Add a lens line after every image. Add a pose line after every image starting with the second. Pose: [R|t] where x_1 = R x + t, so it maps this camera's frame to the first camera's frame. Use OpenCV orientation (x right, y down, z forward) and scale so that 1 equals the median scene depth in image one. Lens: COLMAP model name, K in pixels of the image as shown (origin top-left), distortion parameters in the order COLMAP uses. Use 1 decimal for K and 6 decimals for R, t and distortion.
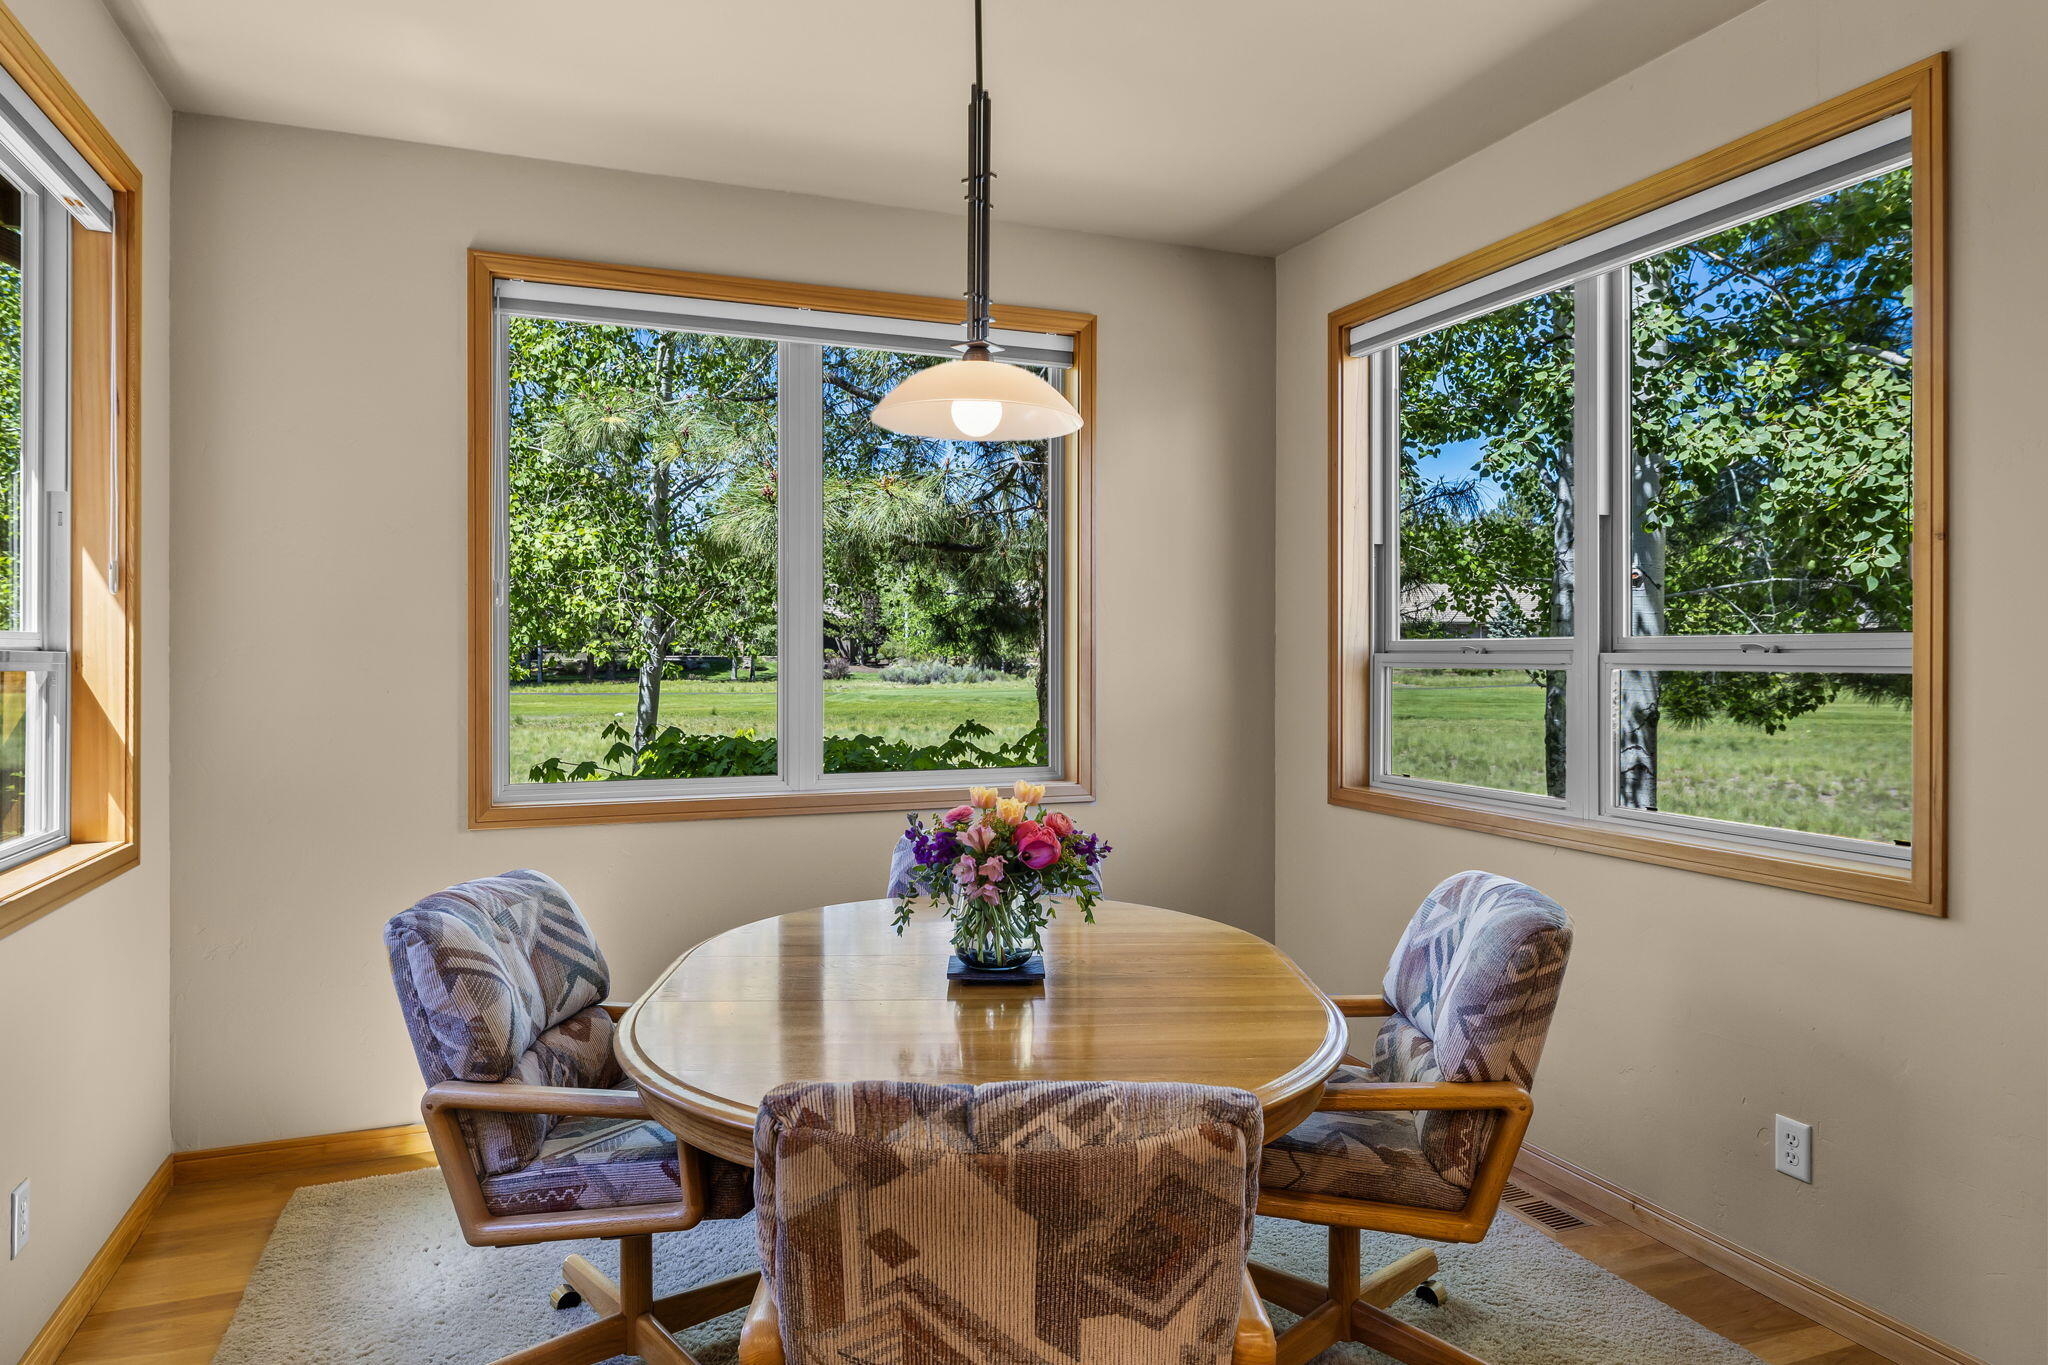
lens RADIAL K [[1271.2, 0, 1007.4], [0, 1271.2, 667.6], [0, 0, 1]] dist [-0.008375, 0.008983]
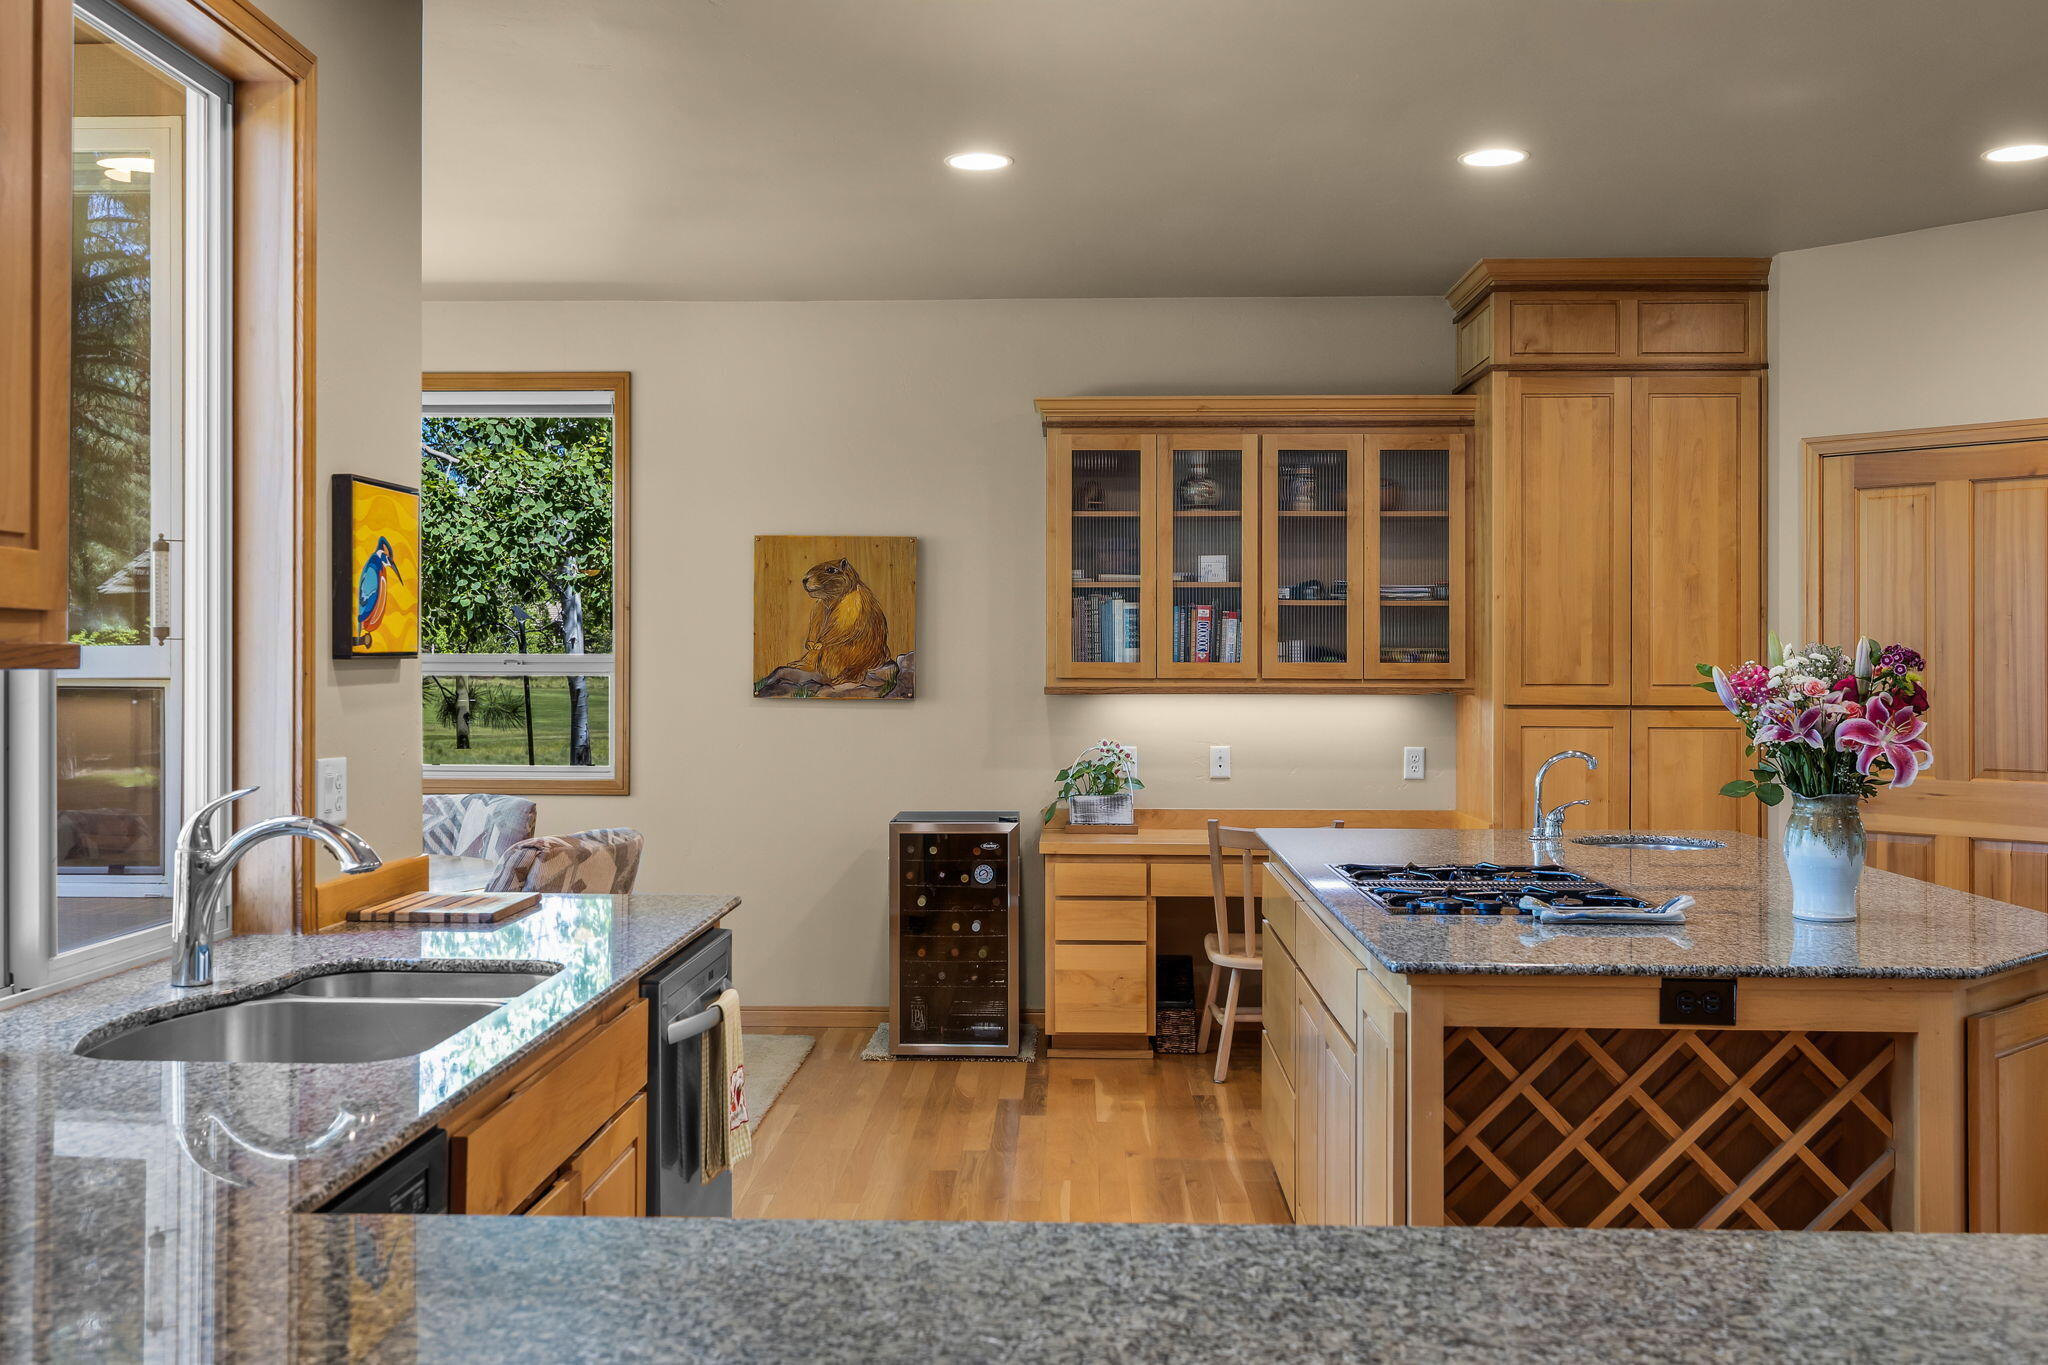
lens RADIAL K [[1863.1, 0, 1016.0], [0, 1863.1, 645.9], [0, 0, 1]] dist [0.003758, 0.000000]
pose [[0.394608, 0.005139, 0.918835, -1.072490], [0.005120, 0.999957, -0.007791, -0.008774], [-0.918835, 0.007779, 0.394565, -0.457956]]
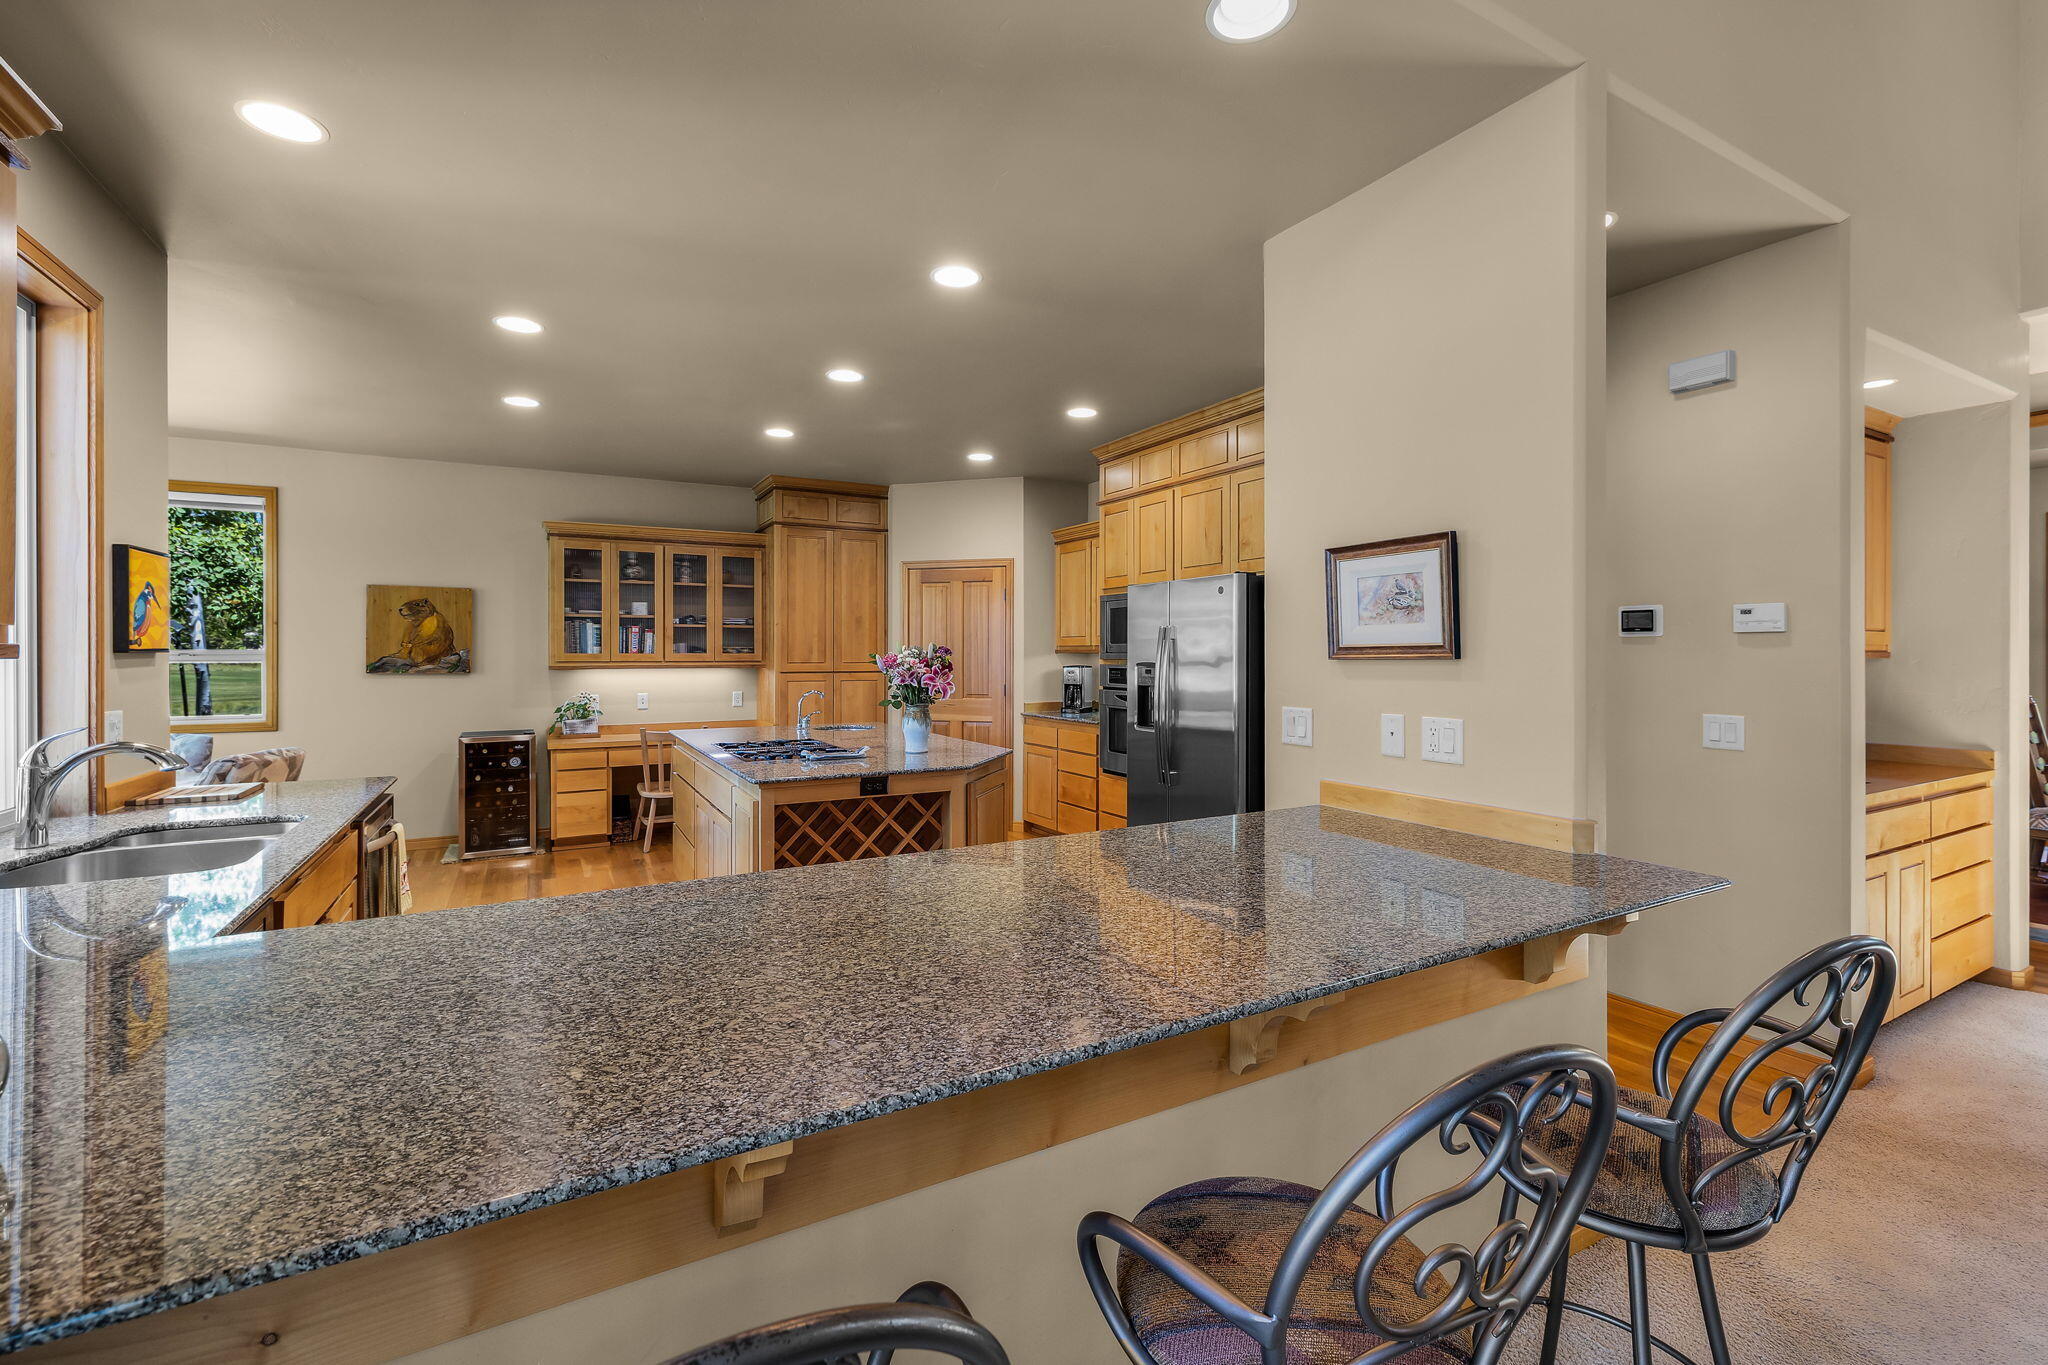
lens RADIAL K [[865.2, 0, 1008.3], [0, 865.2, 652.0], [0, 0, 1]] dist [-0.000062, 0.000763]
pose [[-0.127776, -0.001831, 0.991801, -1.167672], [0.006455, 0.999976, 0.002677, -0.008934], [-0.991782, 0.006744, -0.127761, -0.437982]]
